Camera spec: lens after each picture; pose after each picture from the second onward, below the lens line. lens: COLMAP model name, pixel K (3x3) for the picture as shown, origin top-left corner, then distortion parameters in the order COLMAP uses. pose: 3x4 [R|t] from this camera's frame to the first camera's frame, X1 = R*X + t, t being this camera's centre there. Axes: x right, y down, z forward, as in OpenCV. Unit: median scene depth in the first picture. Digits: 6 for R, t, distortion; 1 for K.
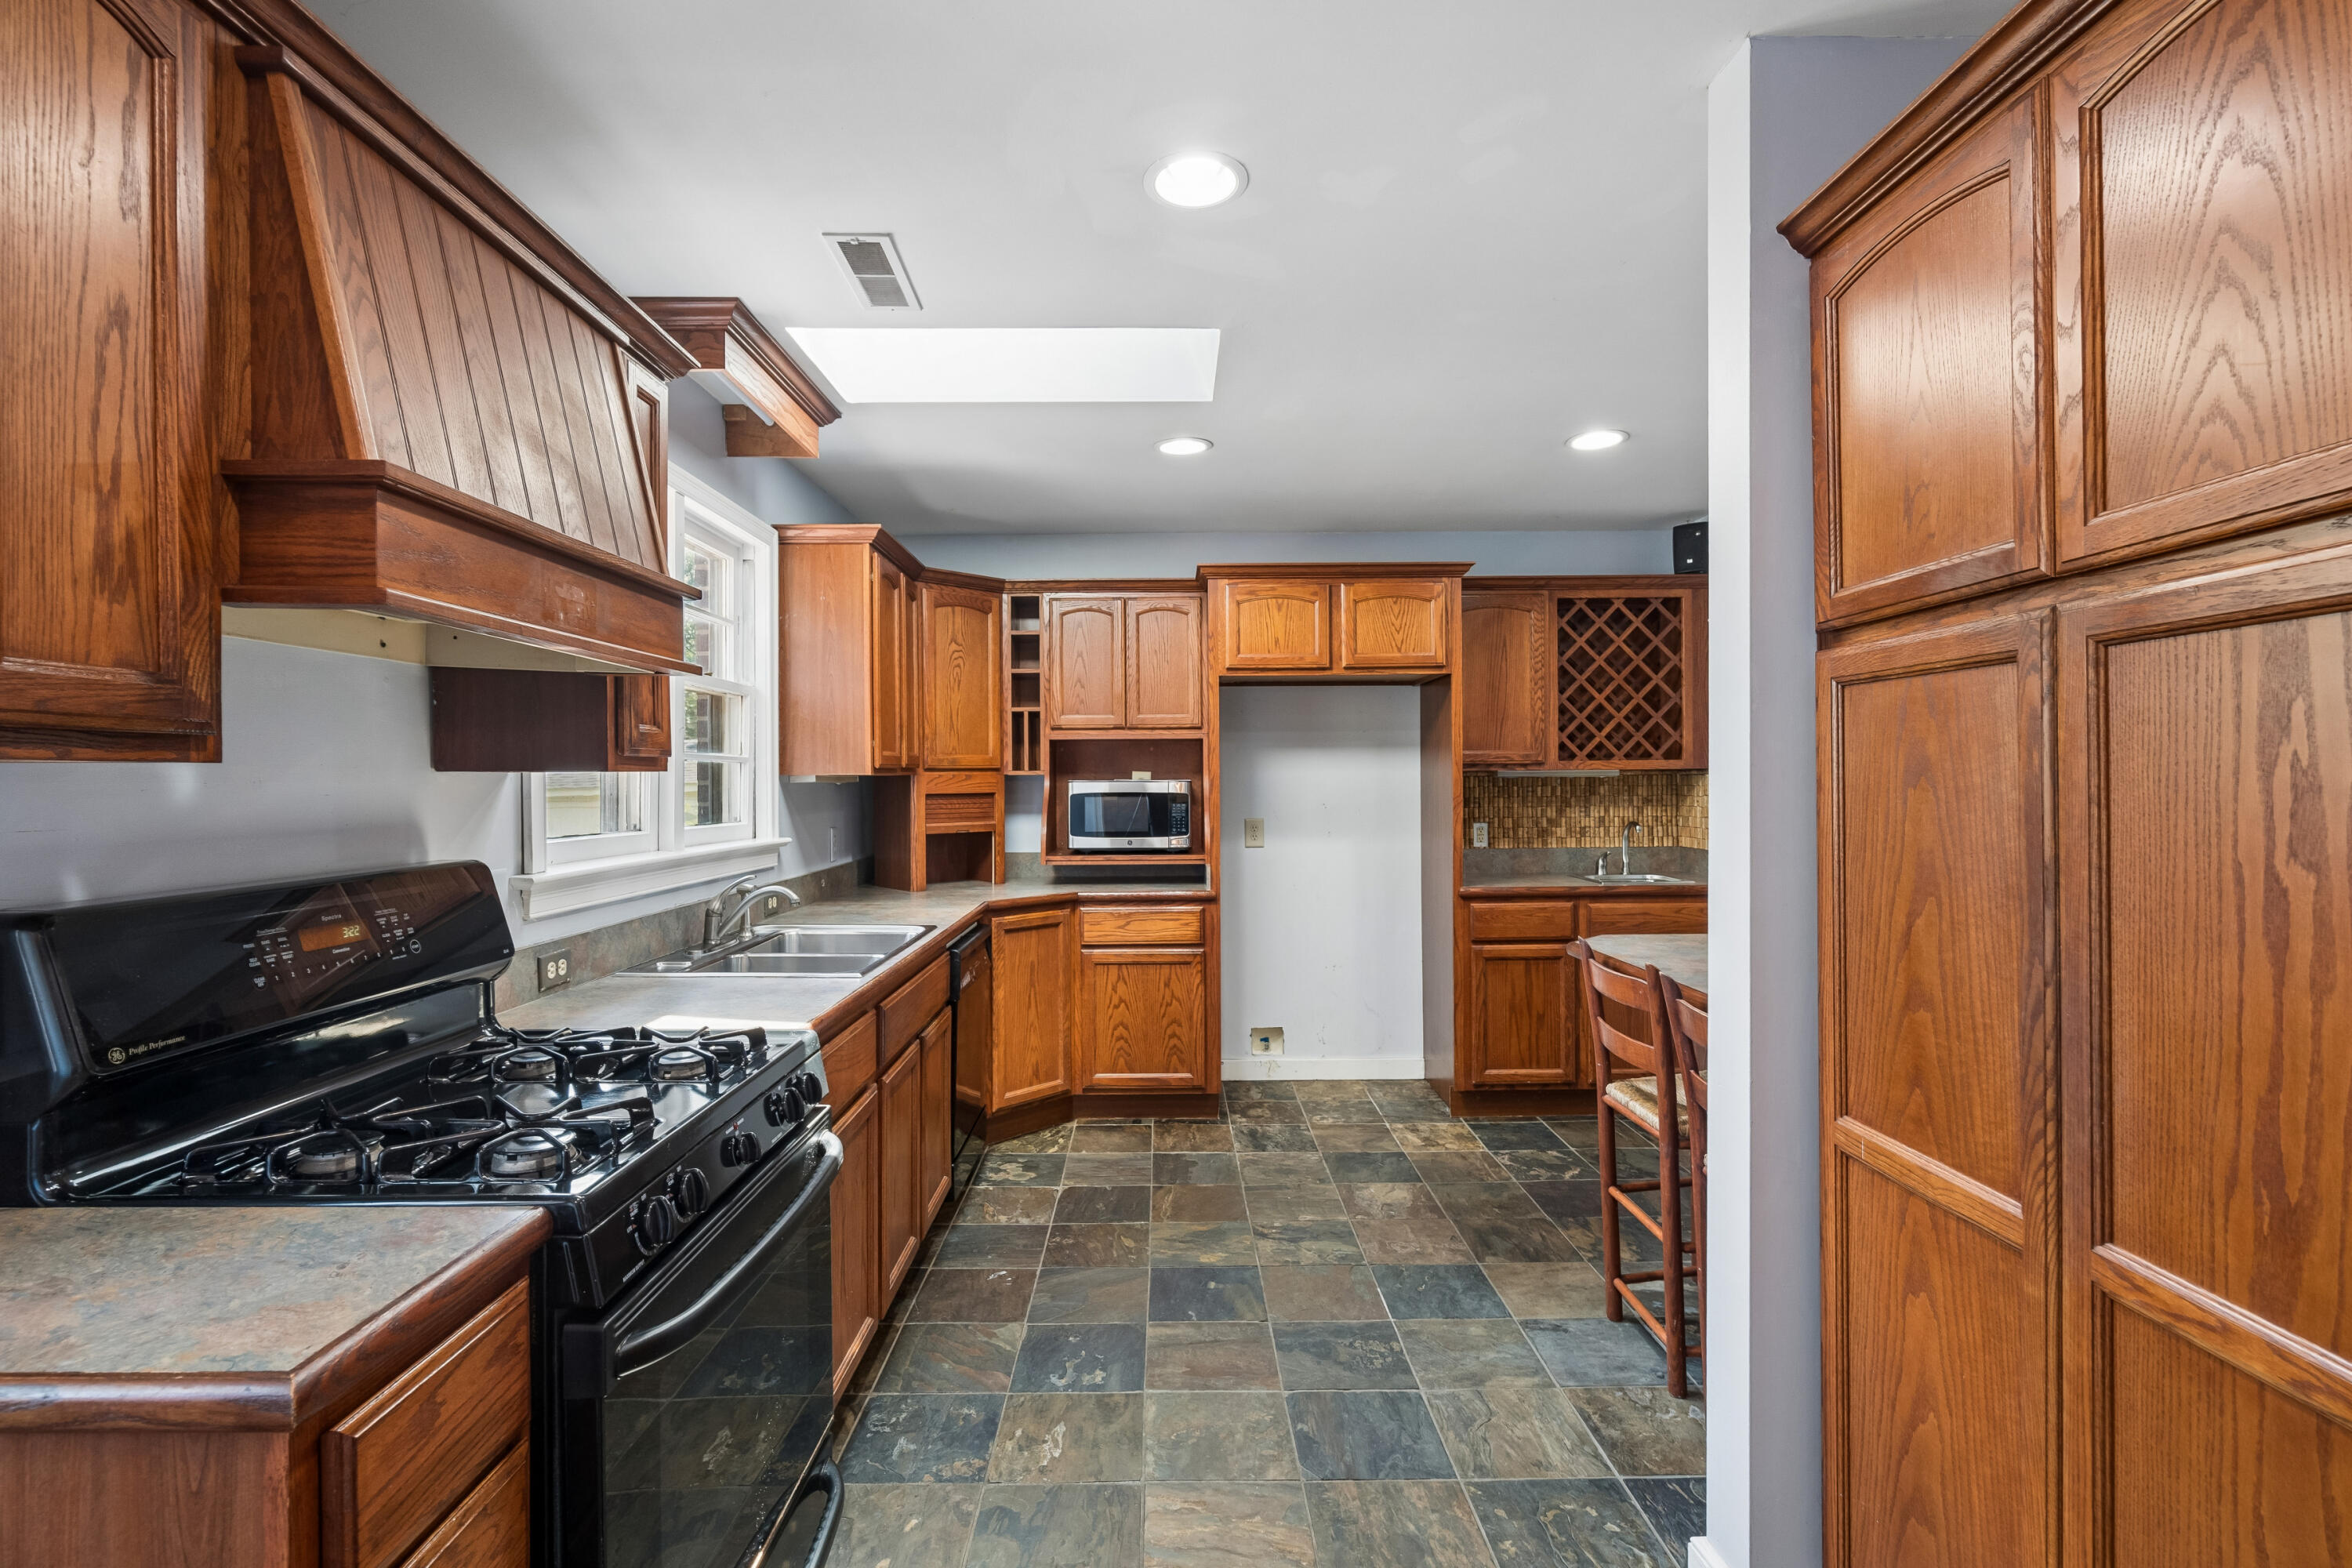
lens RADIAL K [[1060.3, 0, 1168.5], [0, 1060.3, 781.1], [0, 0, 1]] dist [-0.003624, 0.000944]
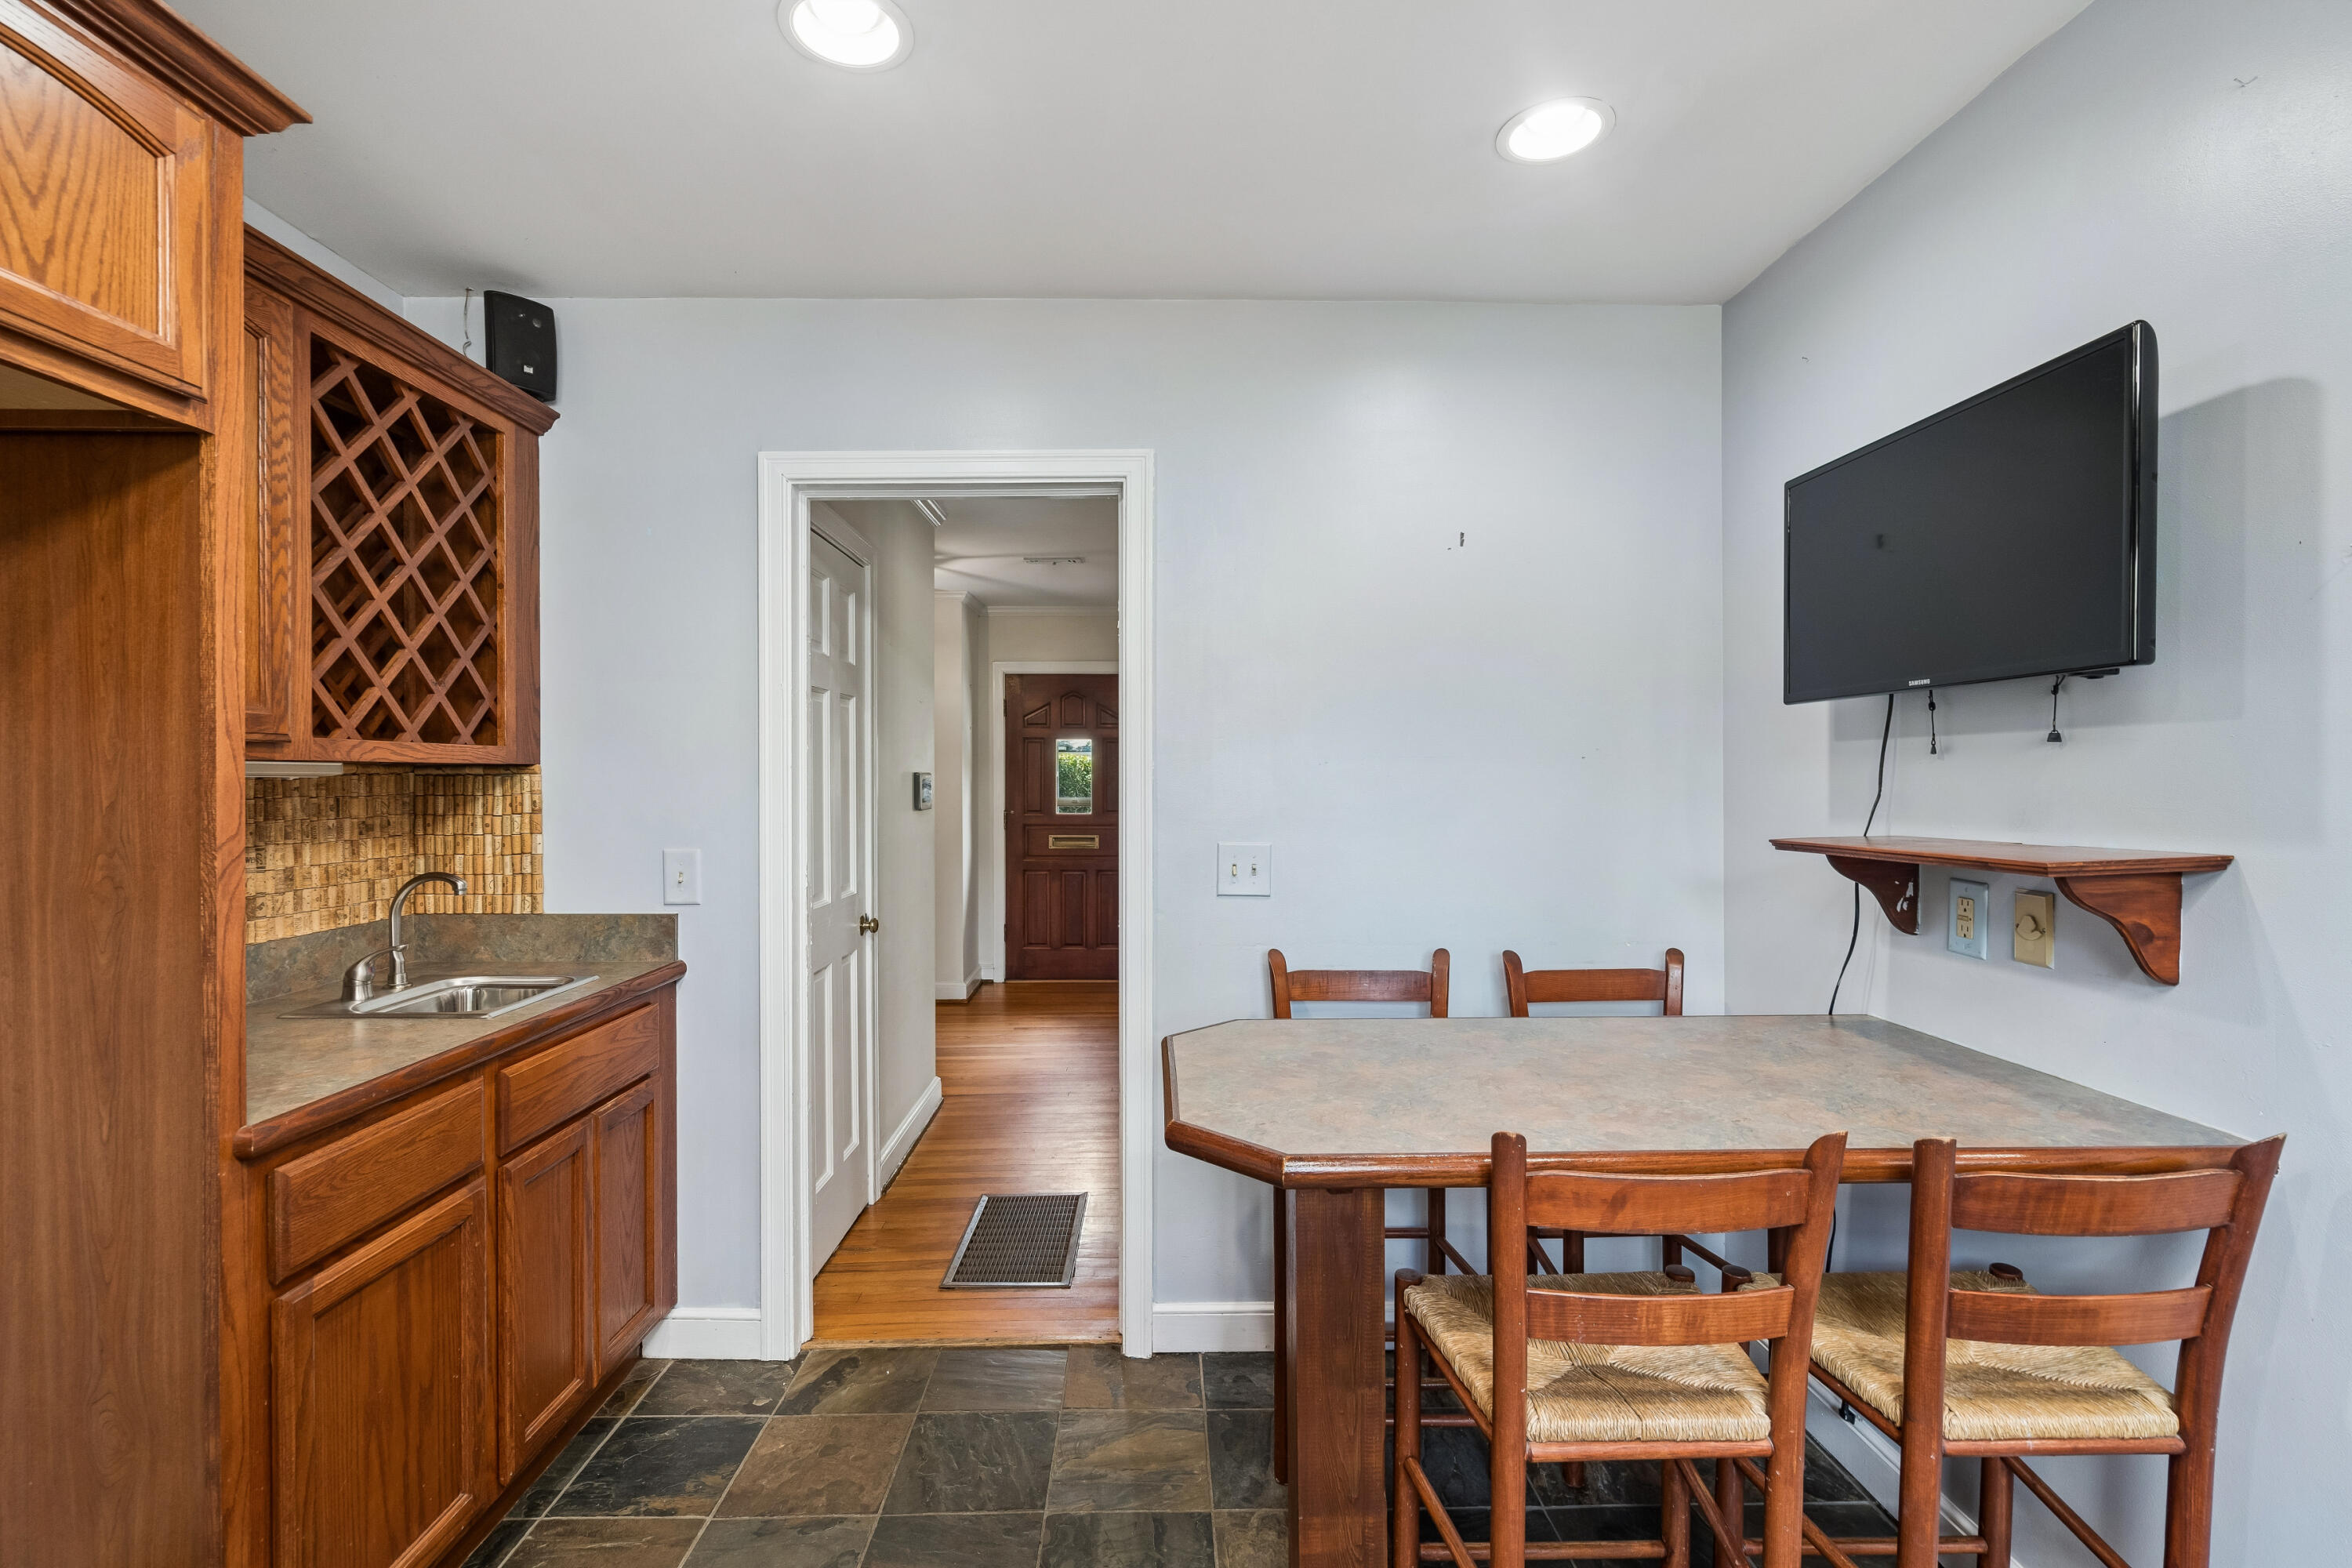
lens RADIAL K [[1060.3, 0, 1168.5], [0, 1060.3, 781.1], [0, 0, 1]] dist [-0.003624, 0.000944]
pose [[-0.009586, 0.002518, 0.999951, -0.036012], [0.004379, 0.999987, -0.002476, 0.000075], [-0.999944, 0.004355, -0.009597, 0.689309]]
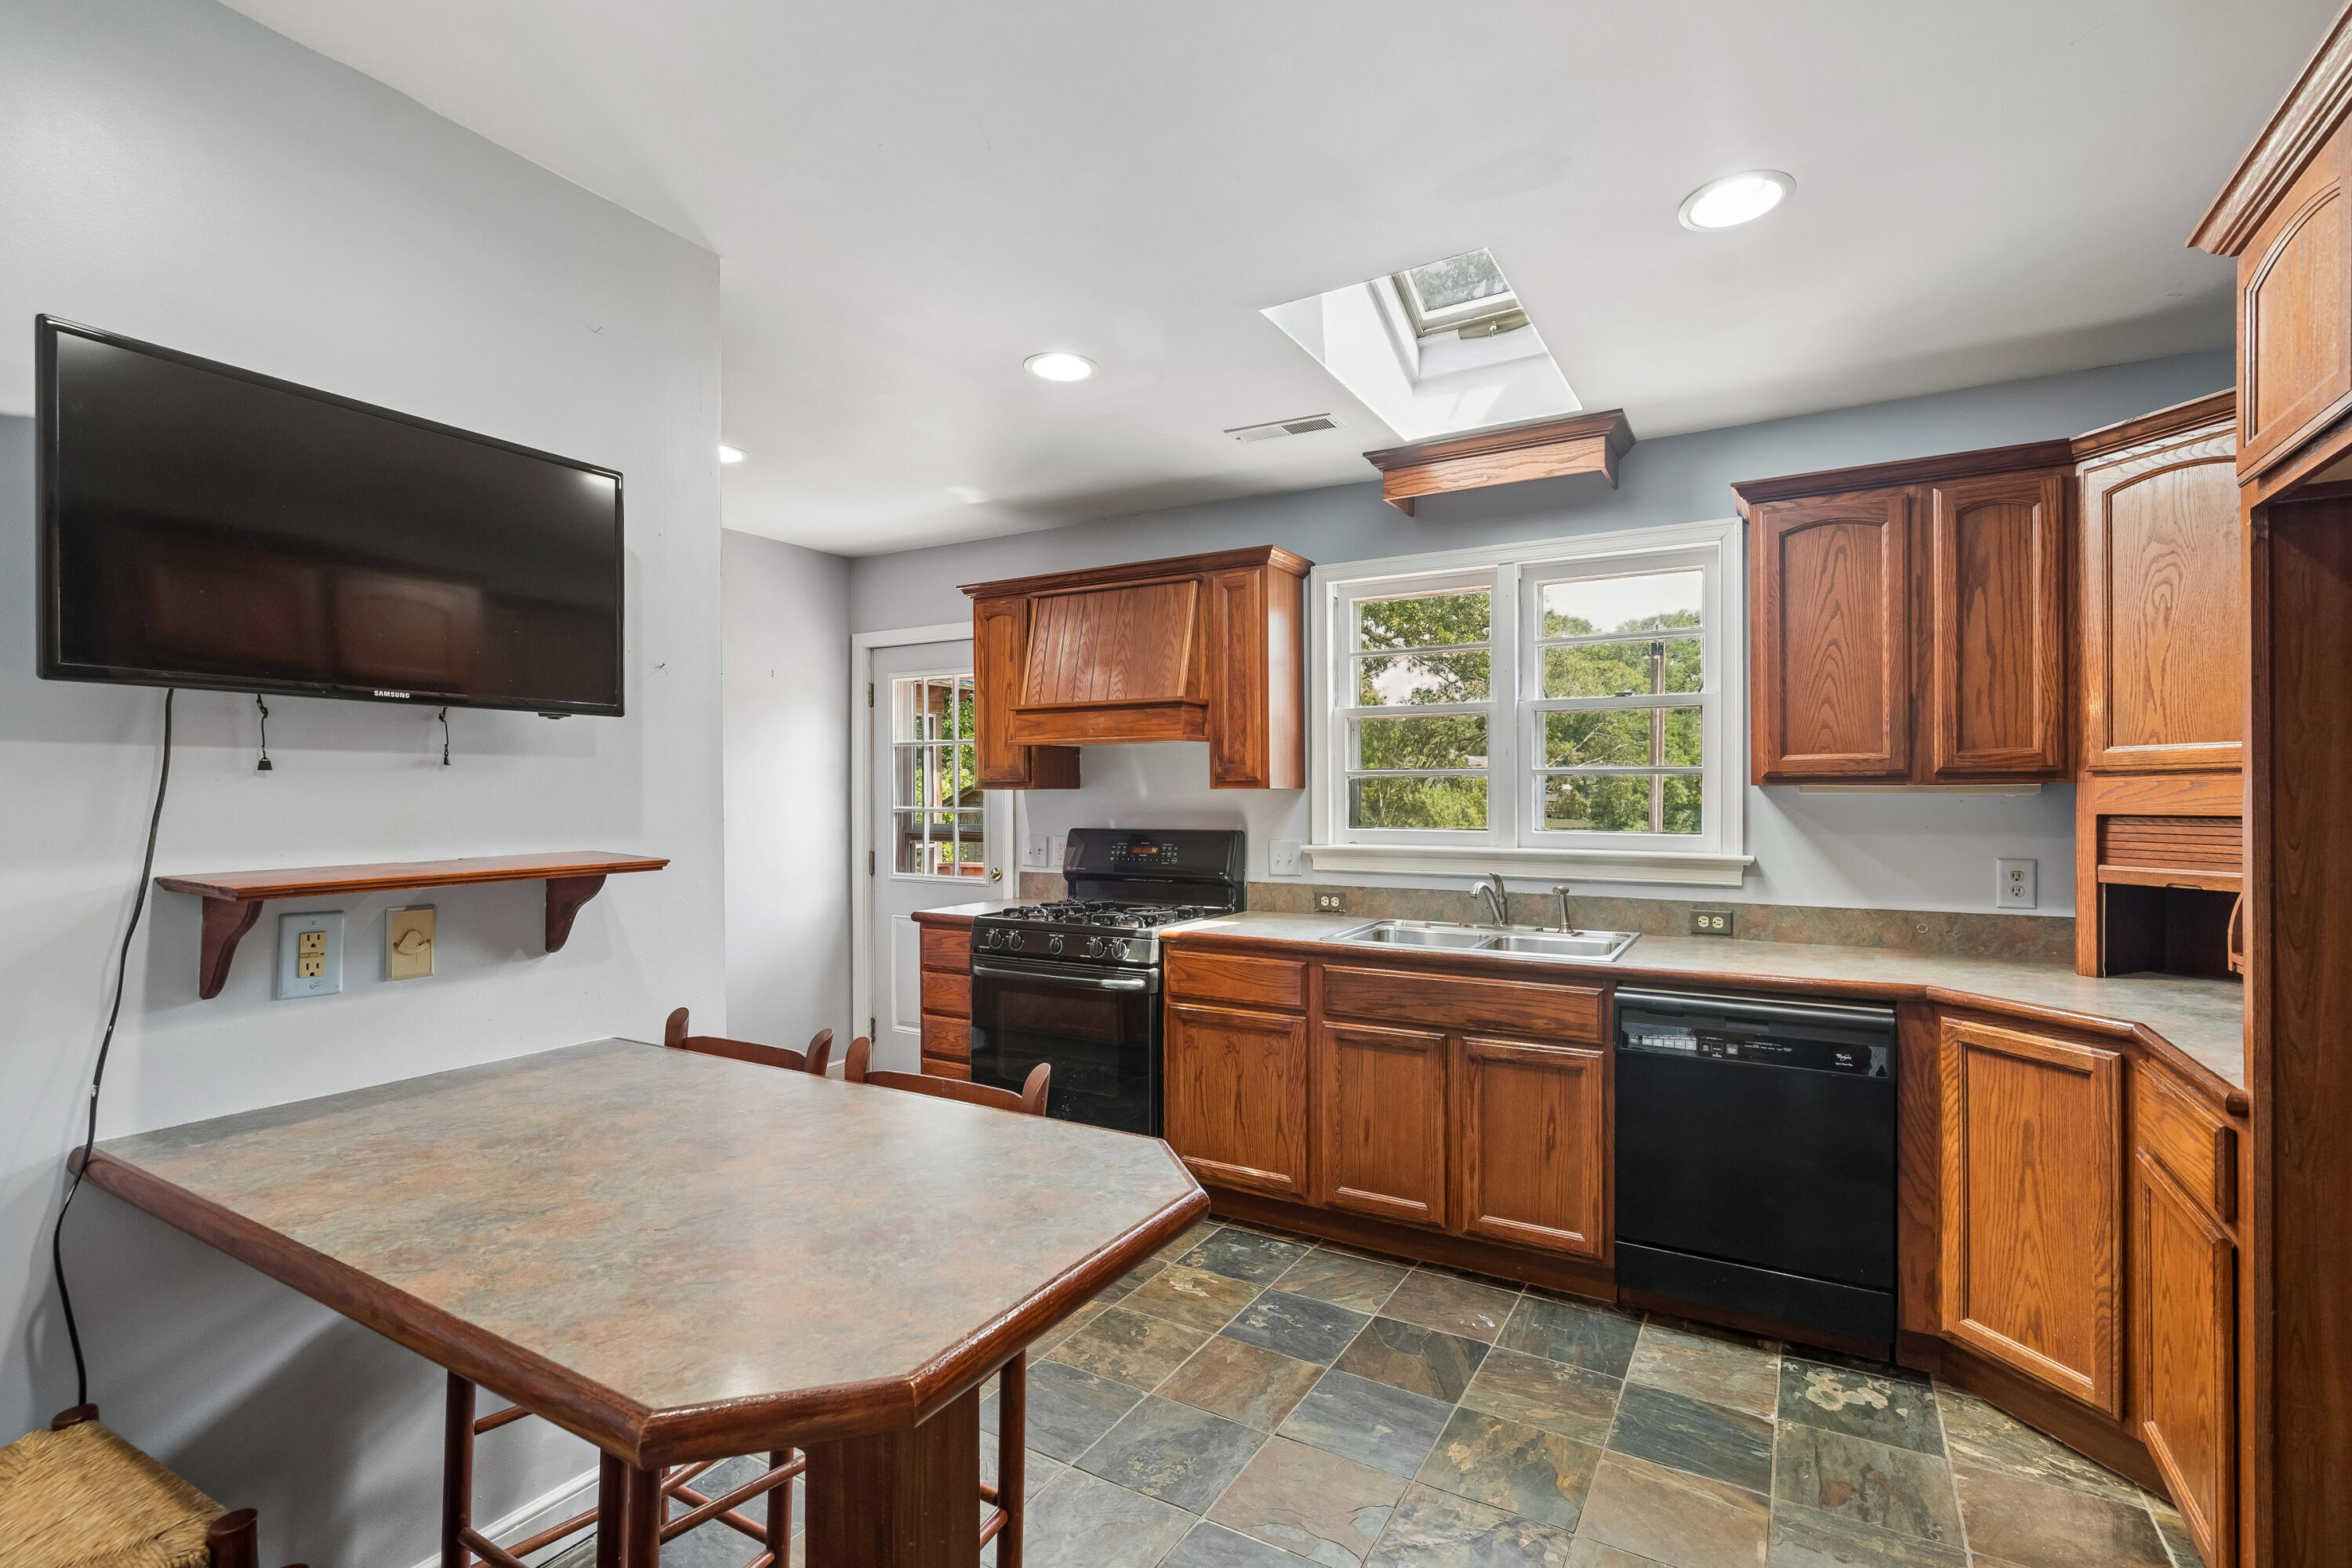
lens RADIAL K [[1076.2, 0, 1177.4], [0, 1076.2, 794.2], [0, 0, 1]] dist [-0.014568, 0.000513]
pose [[-0.509160, 0.004323, -0.860661, 0.520851], [0.003214, 0.999990, 0.003122, -0.002436], [0.860666, -0.001177, -0.509169, 0.821283]]
